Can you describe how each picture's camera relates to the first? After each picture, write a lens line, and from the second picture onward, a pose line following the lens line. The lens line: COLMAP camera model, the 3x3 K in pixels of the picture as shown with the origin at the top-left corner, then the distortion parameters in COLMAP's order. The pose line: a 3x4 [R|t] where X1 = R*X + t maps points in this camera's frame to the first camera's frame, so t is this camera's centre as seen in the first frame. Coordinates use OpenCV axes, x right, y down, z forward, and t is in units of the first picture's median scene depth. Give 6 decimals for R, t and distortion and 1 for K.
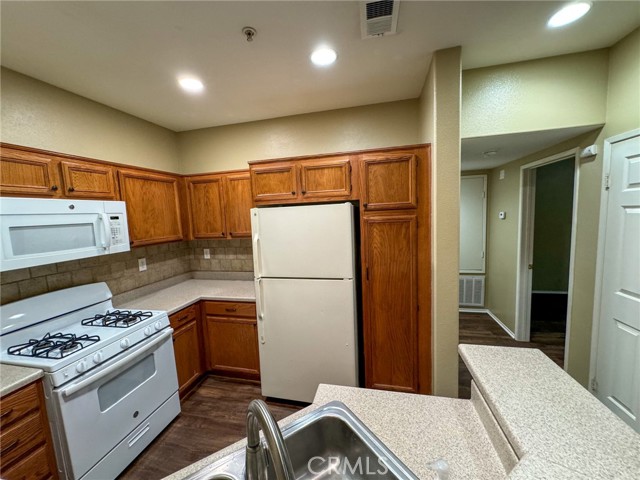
lens RADIAL K [[255.3, 0, 320.9], [0, 255.3, 241.7], [0, 0, 1]] dist [-0.000659, 0.000085]
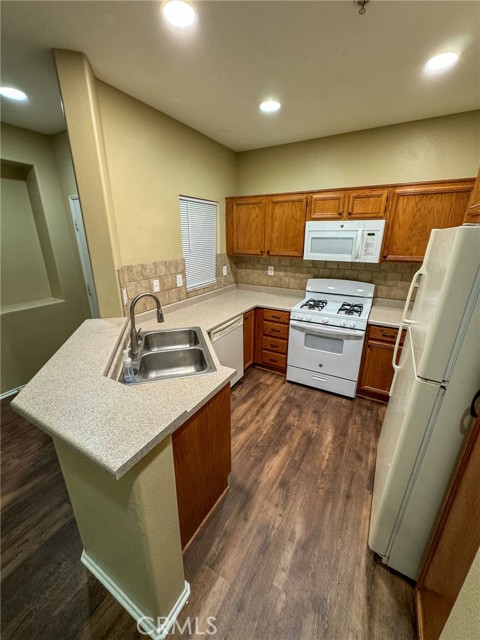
lens RADIAL K [[255.3, 0, 238.5], [0, 255.3, 321.8], [0, 0, 1]] dist [-0.000659, 0.000085]
pose [[-0.296026, 0.356575, -0.886128, 0.658526], [-0.094993, 0.912119, 0.398768, -0.137800], [0.950445, 0.202222, -0.236139, 0.748769]]
